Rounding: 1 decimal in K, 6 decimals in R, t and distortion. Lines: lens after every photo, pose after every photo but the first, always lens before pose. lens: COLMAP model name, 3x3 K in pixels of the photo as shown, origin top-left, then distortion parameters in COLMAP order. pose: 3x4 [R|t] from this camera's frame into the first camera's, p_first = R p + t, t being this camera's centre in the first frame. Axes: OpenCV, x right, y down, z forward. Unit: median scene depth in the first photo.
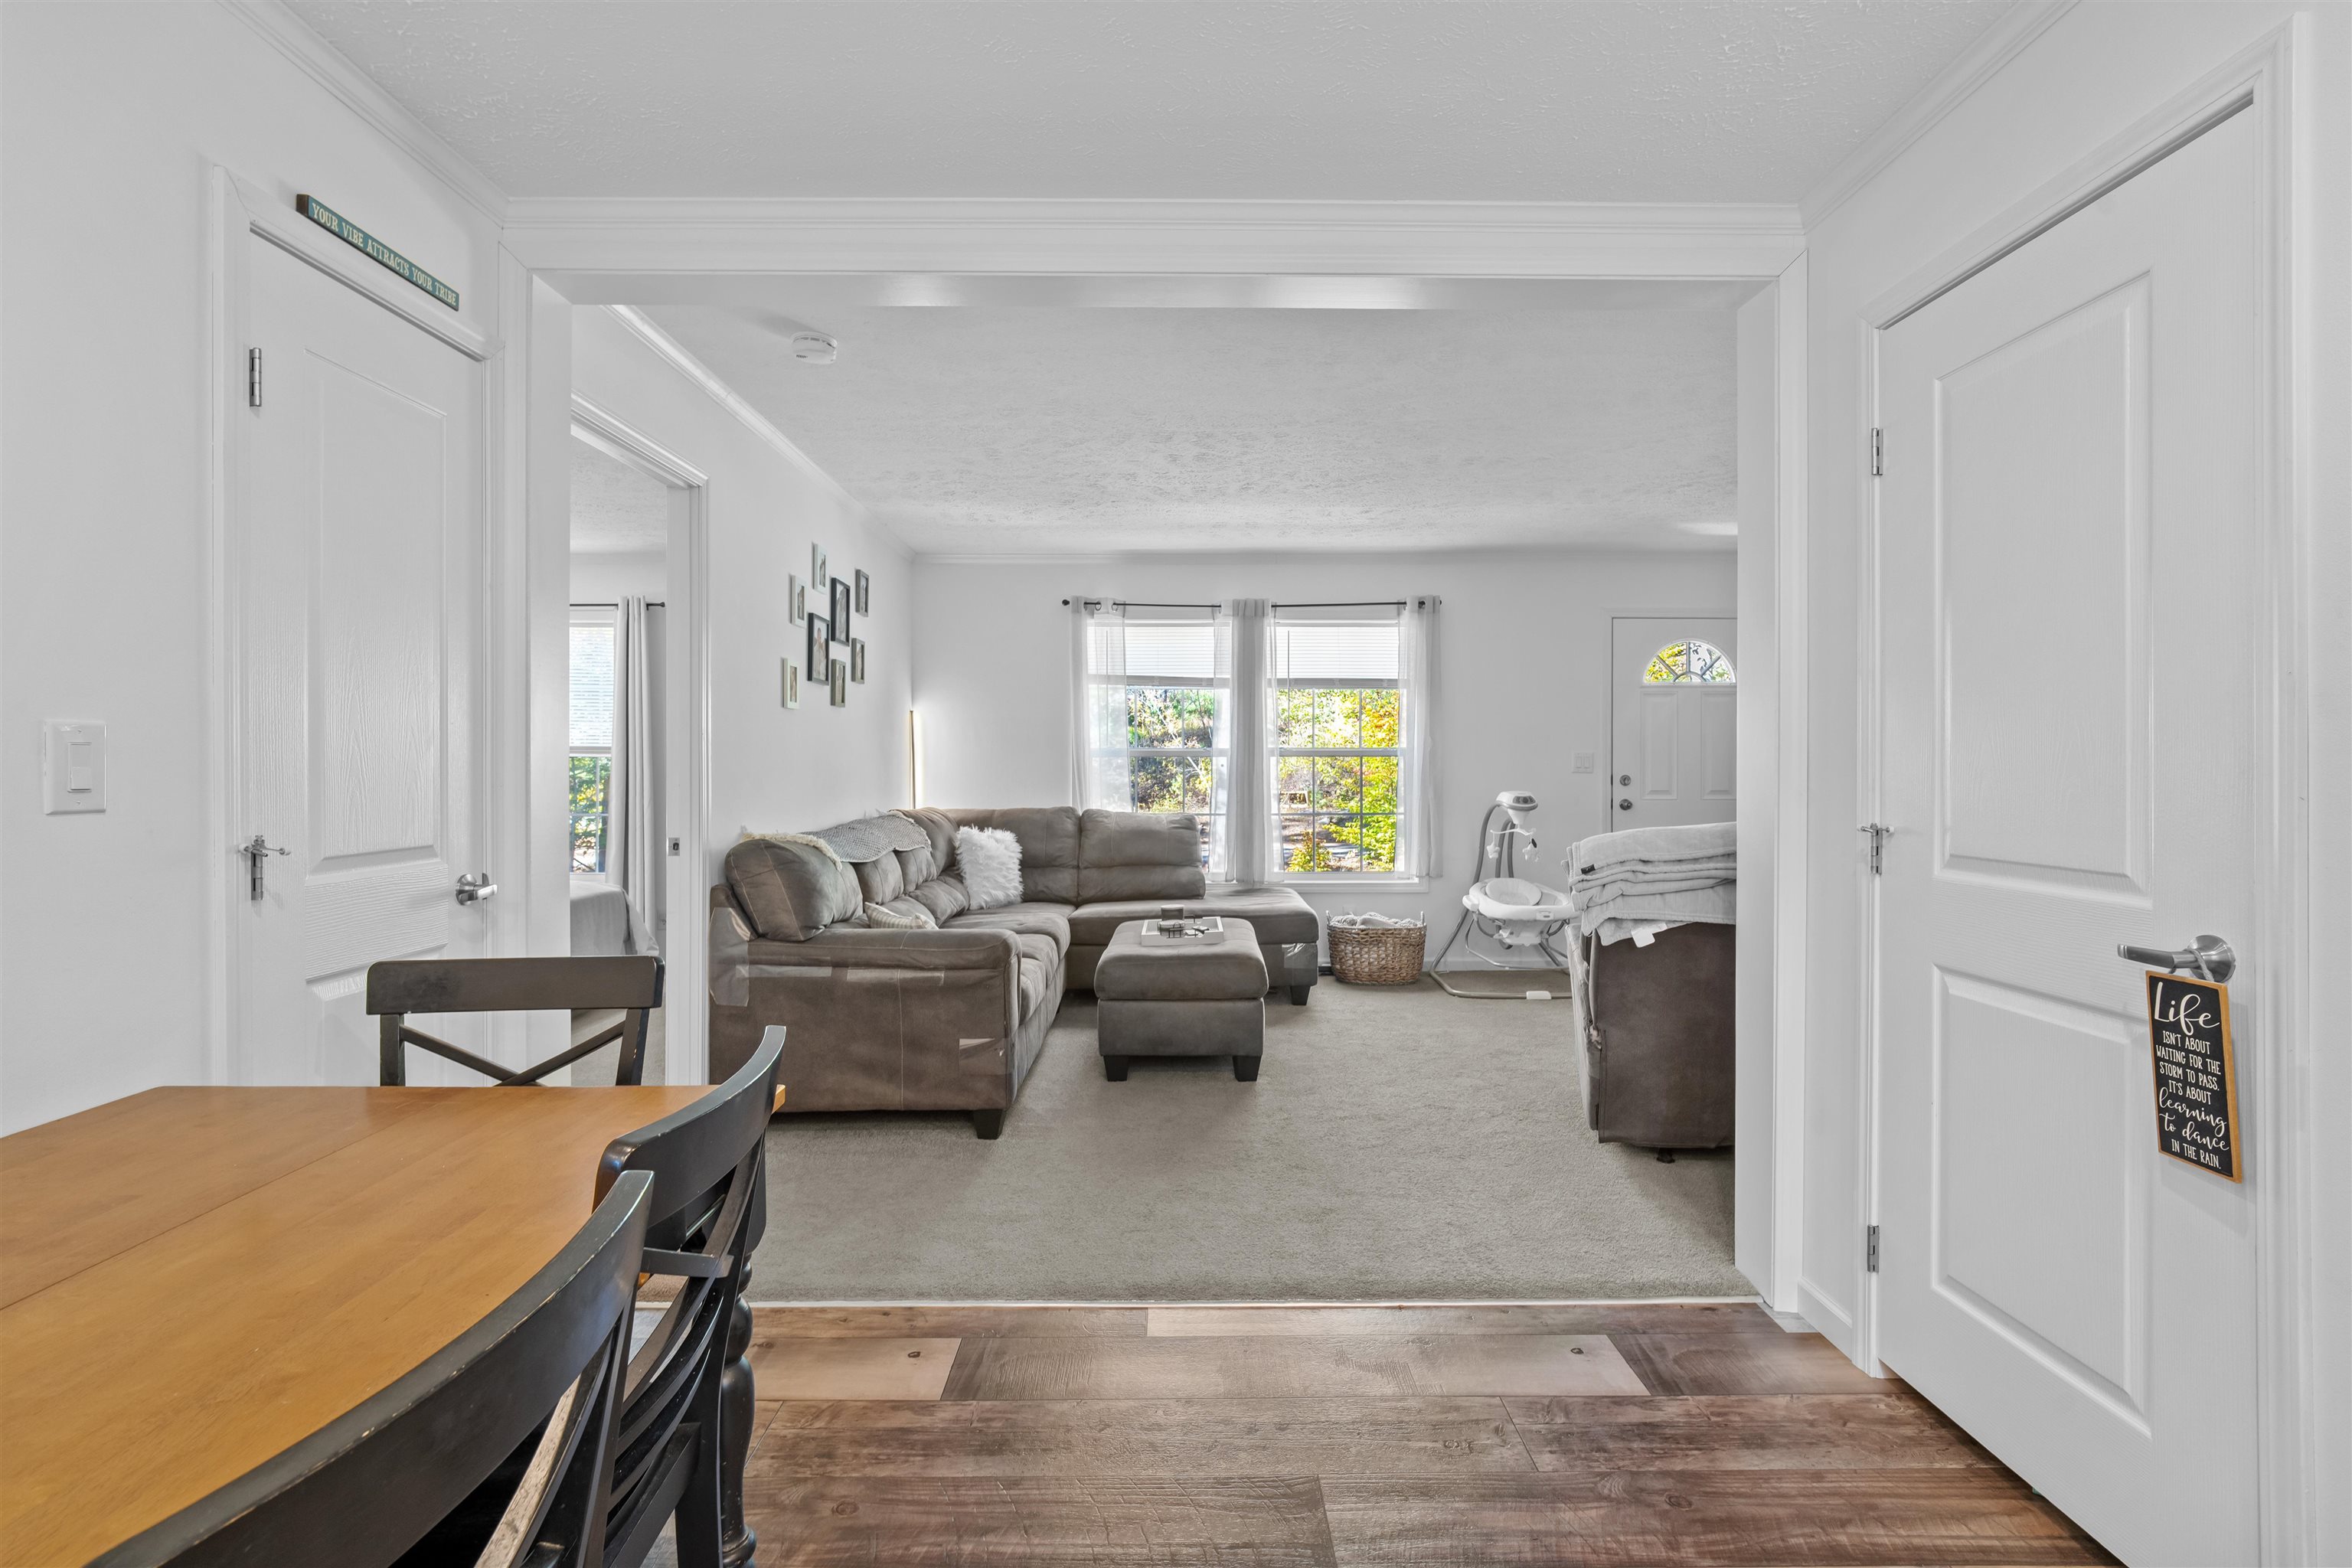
lens RADIAL K [[1127.1, 0, 1176.4], [0, 1127.1, 758.3], [0, 0, 1]] dist [0.000343, 0.000071]
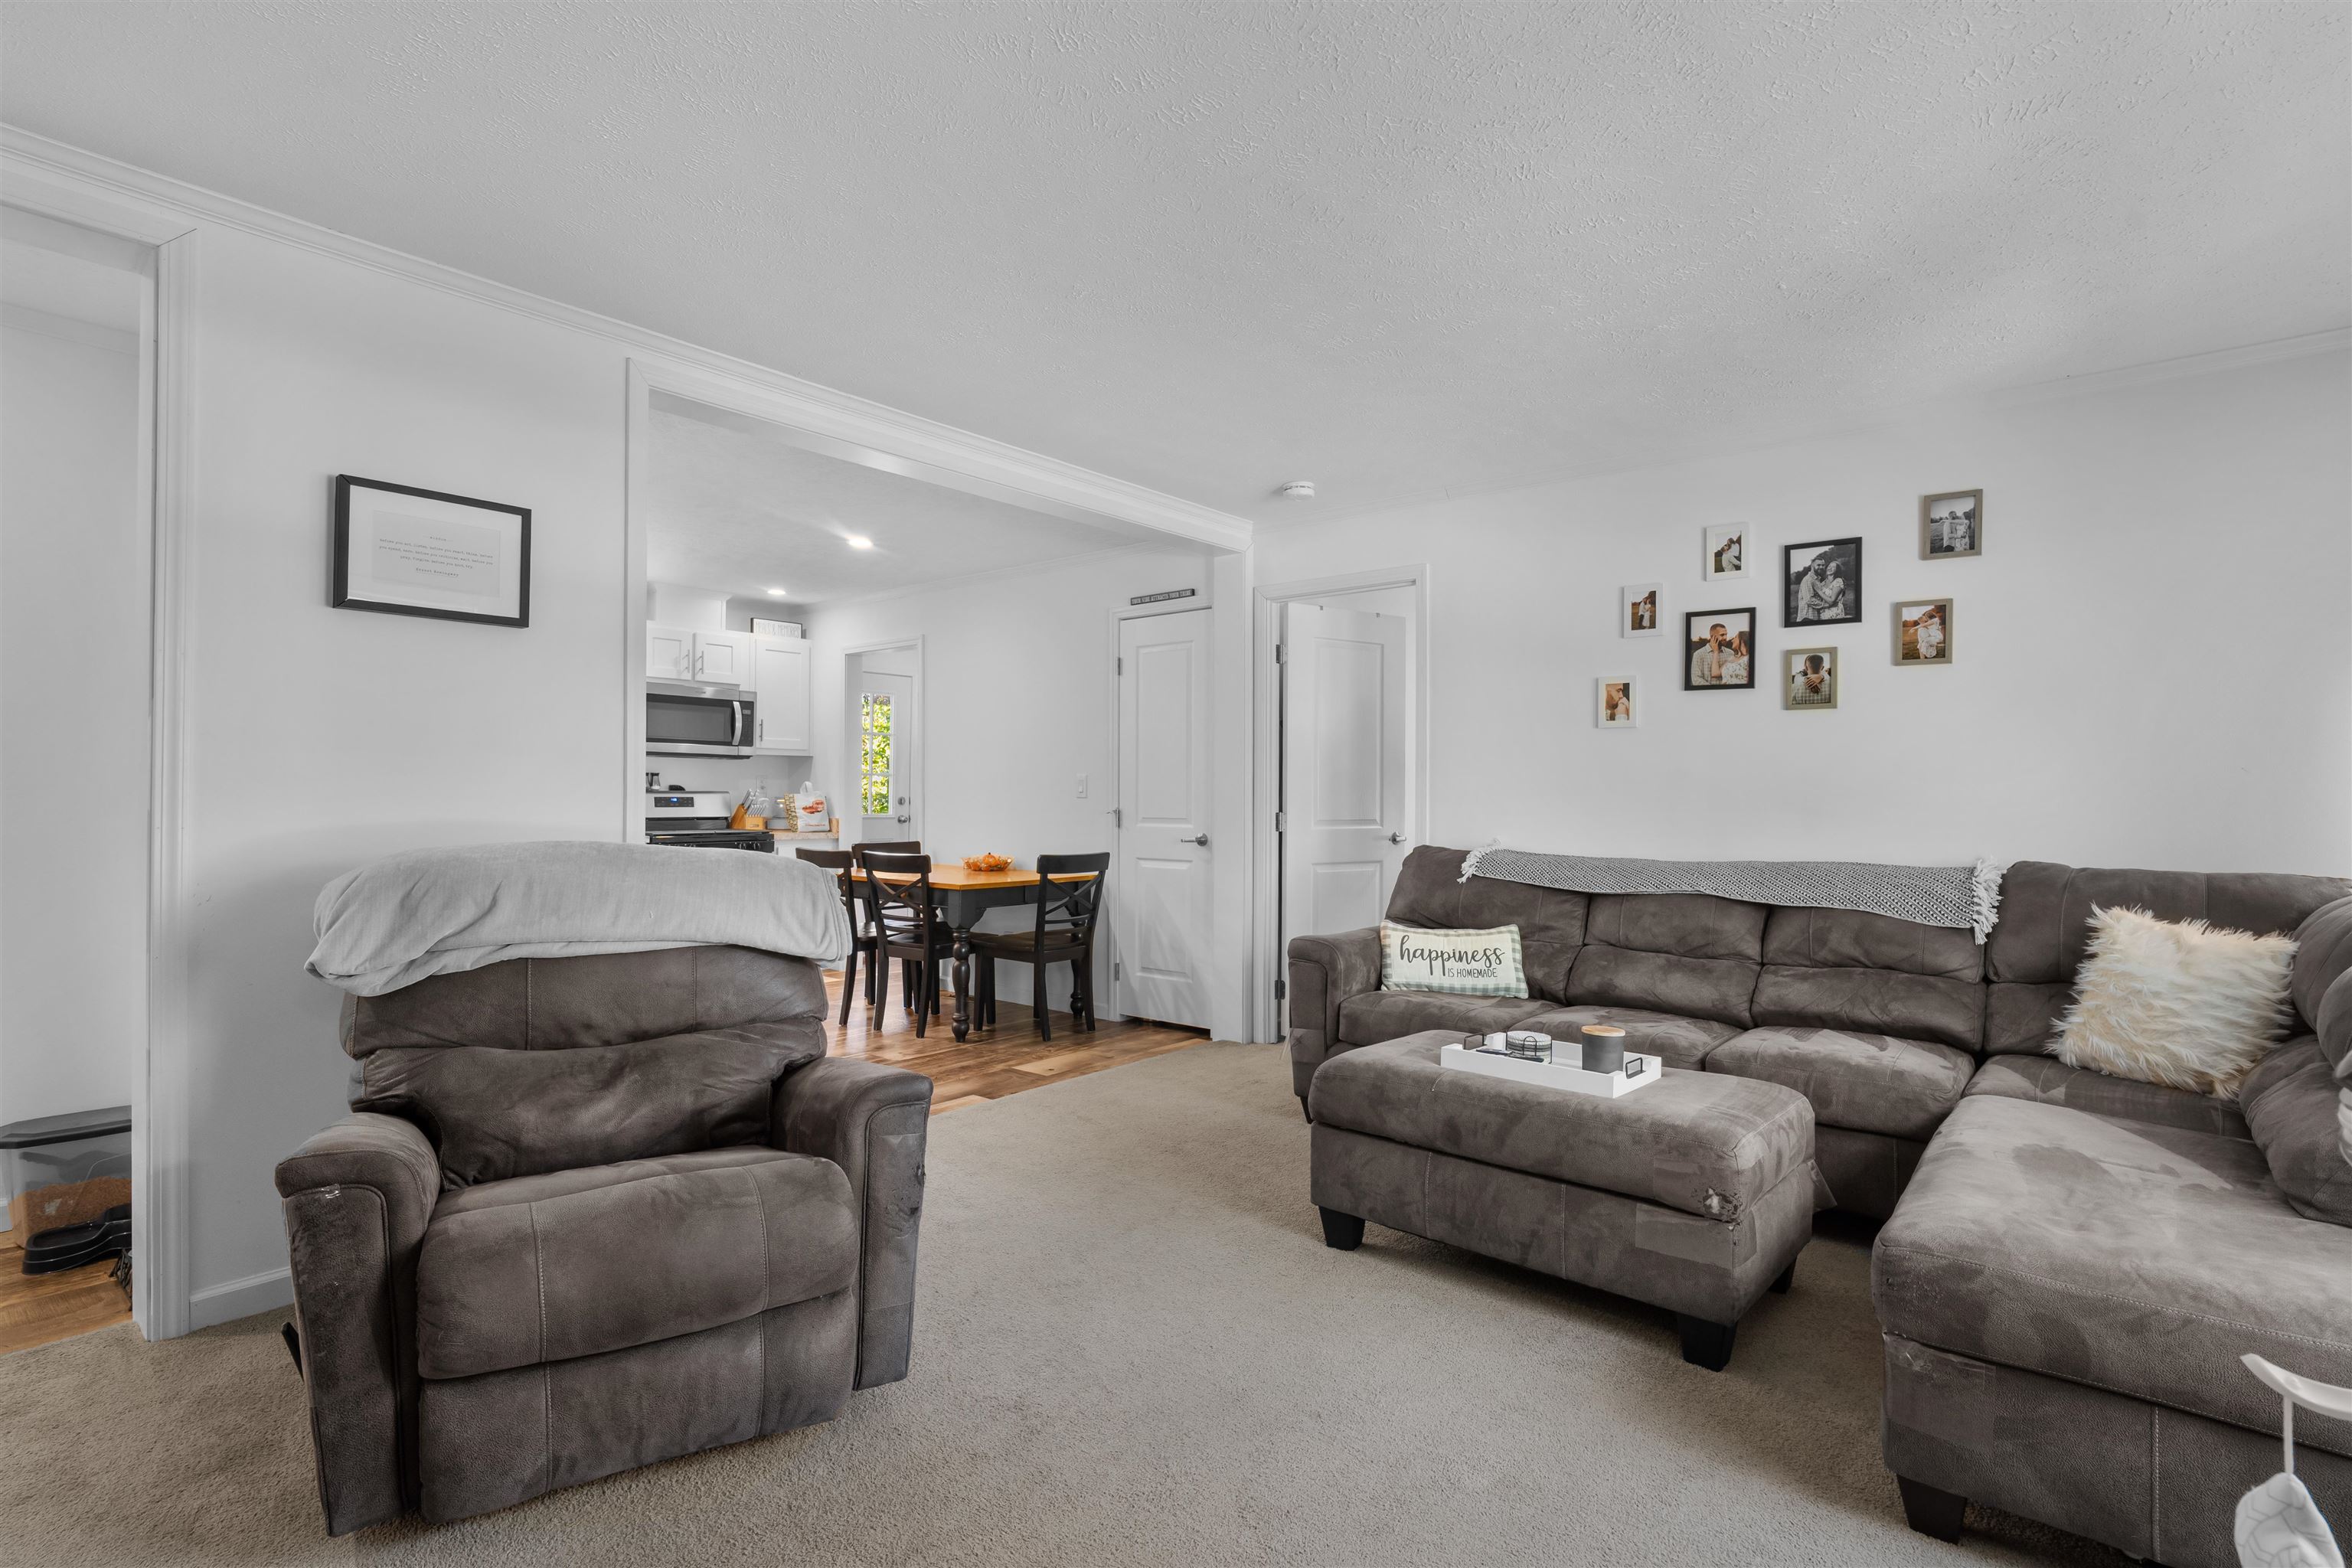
lens RADIAL K [[1141.1, 0, 1176.0], [0, 1141.1, 784.0], [0, 0, 1]] dist [-0.001492, -0.000358]
pose [[-0.653779, -0.006640, -0.756656, 0.438217], [0.000252, 0.999960, -0.008992, 0.008560], [0.756685, -0.006070, -0.653751, 0.925999]]
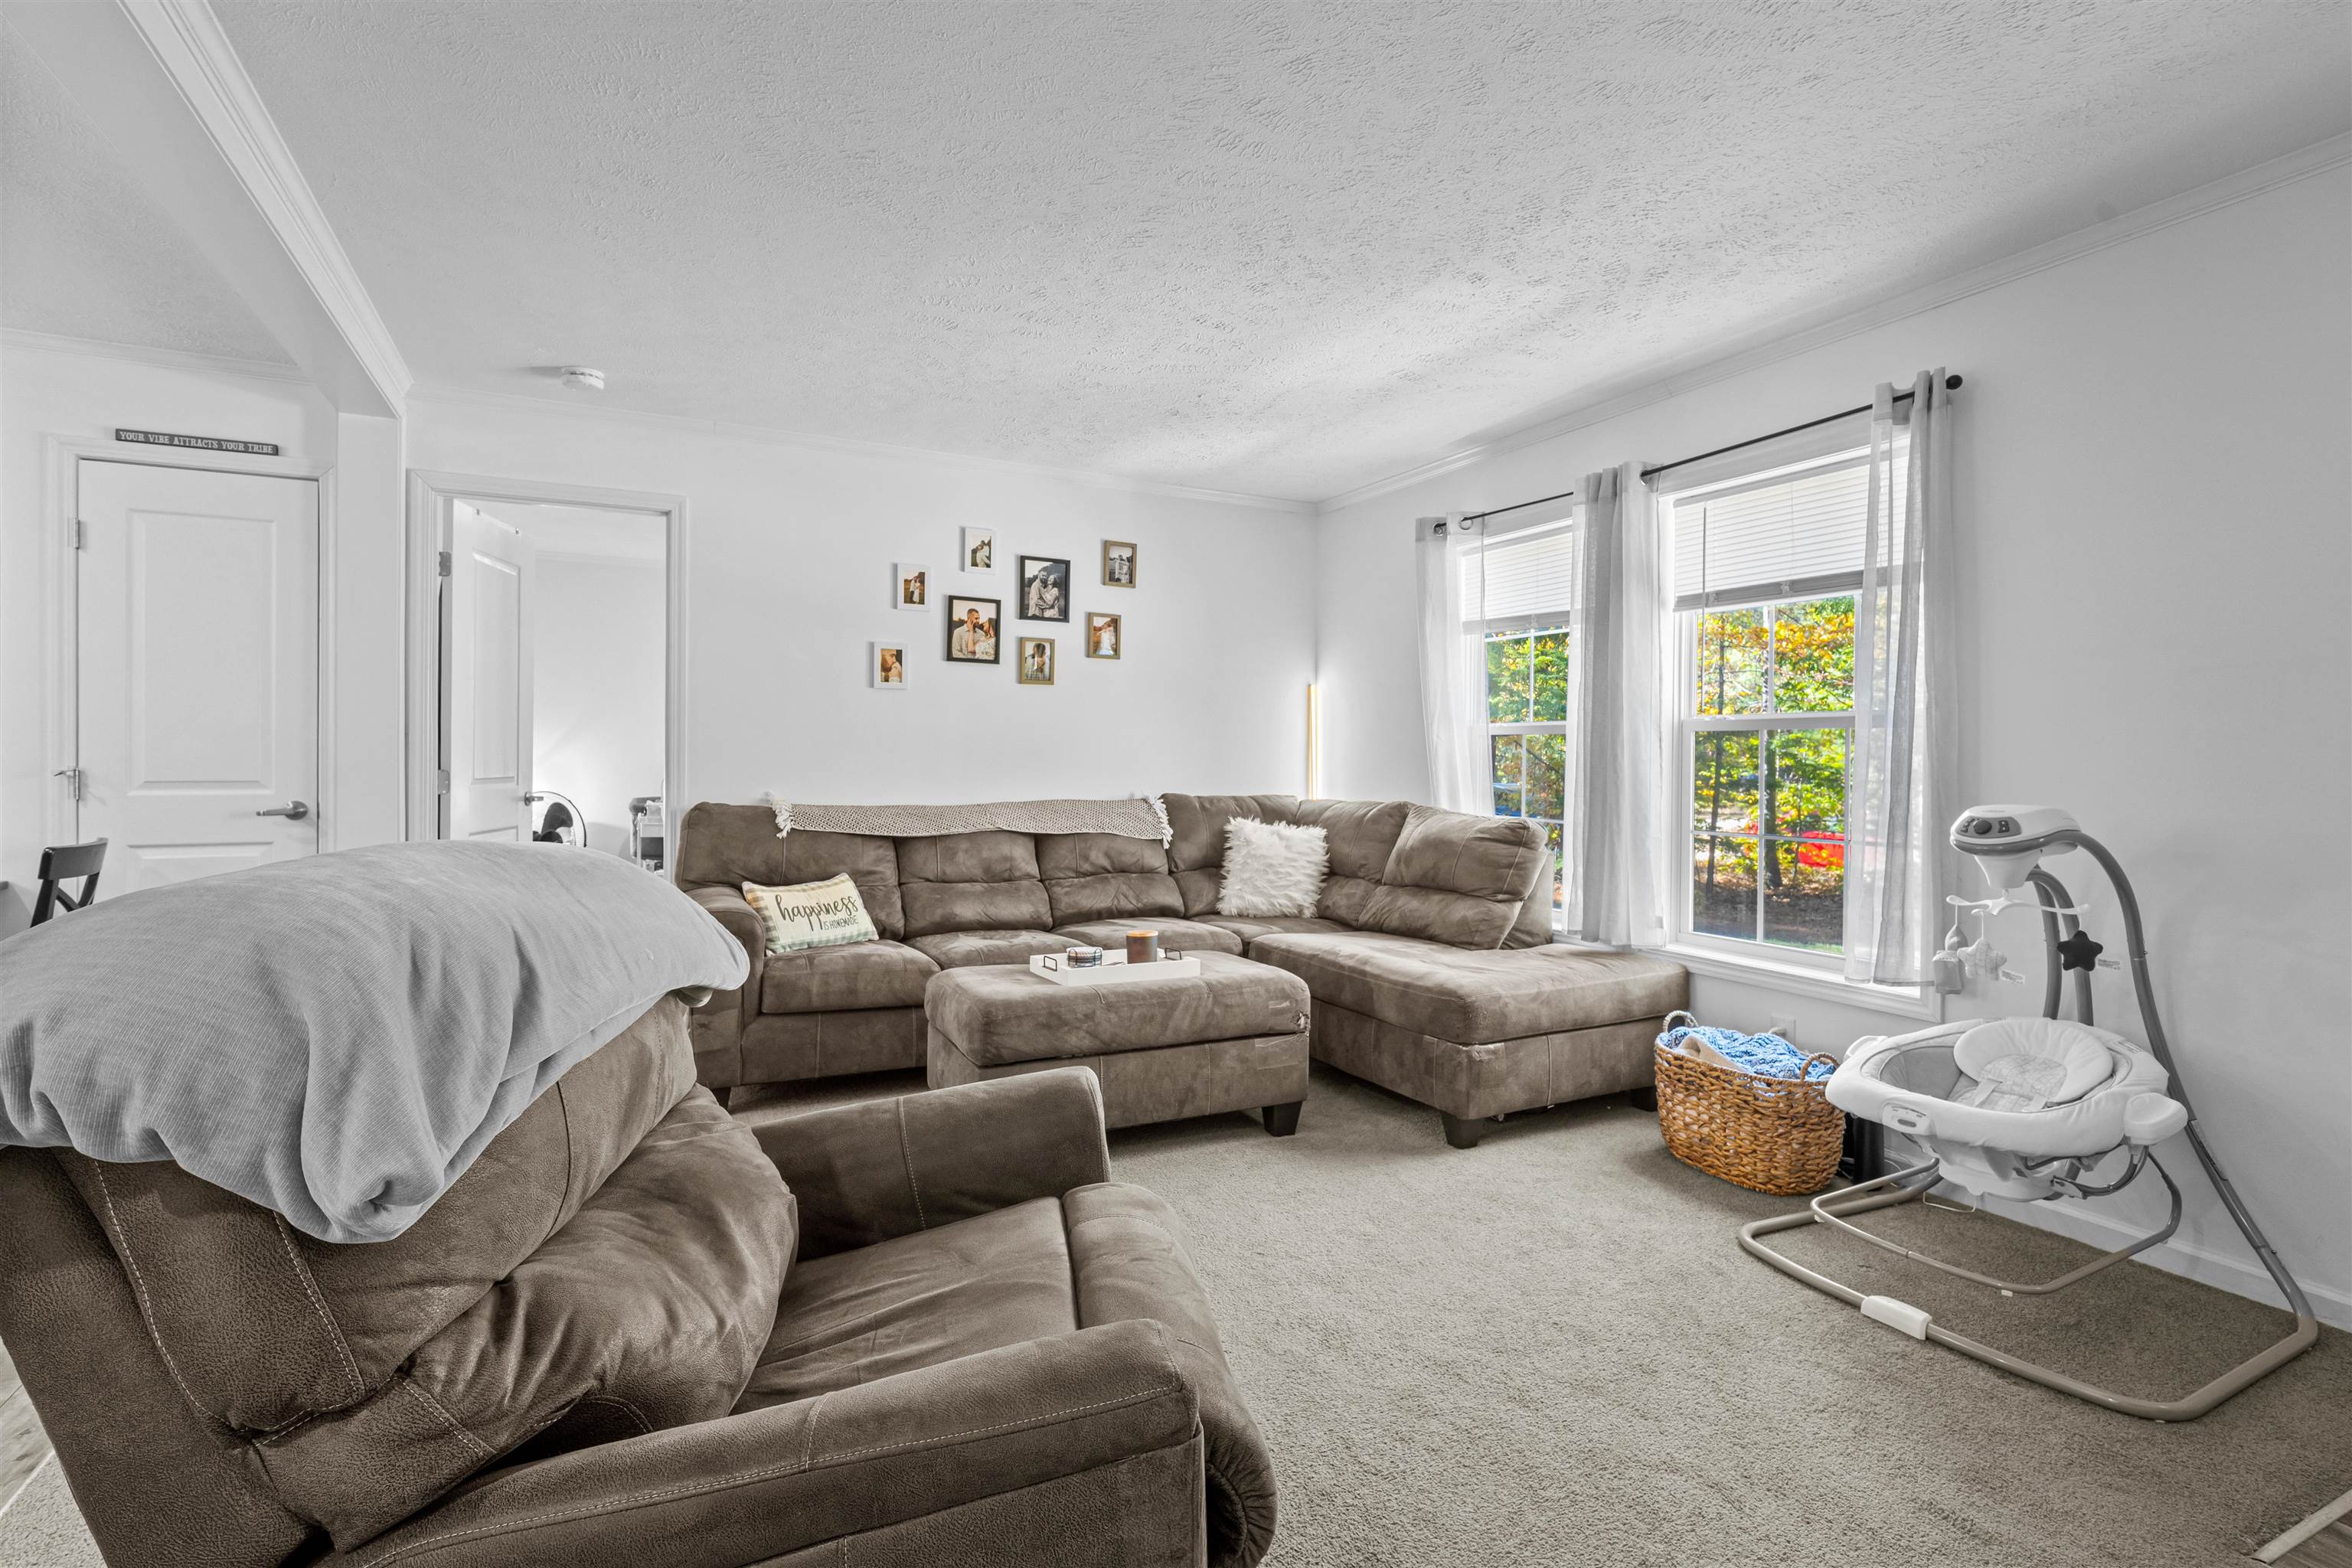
lens RADIAL K [[1127.1, 0, 1176.4], [0, 1127.1, 758.3], [0, 0, 1]] dist [0.000343, 0.000071]
pose [[0.436693, 0.007130, -0.899582, 0.507904], [-0.004058, 0.999974, 0.005956, 0.009821], [0.899602, 0.001050, 0.436710, 0.530157]]
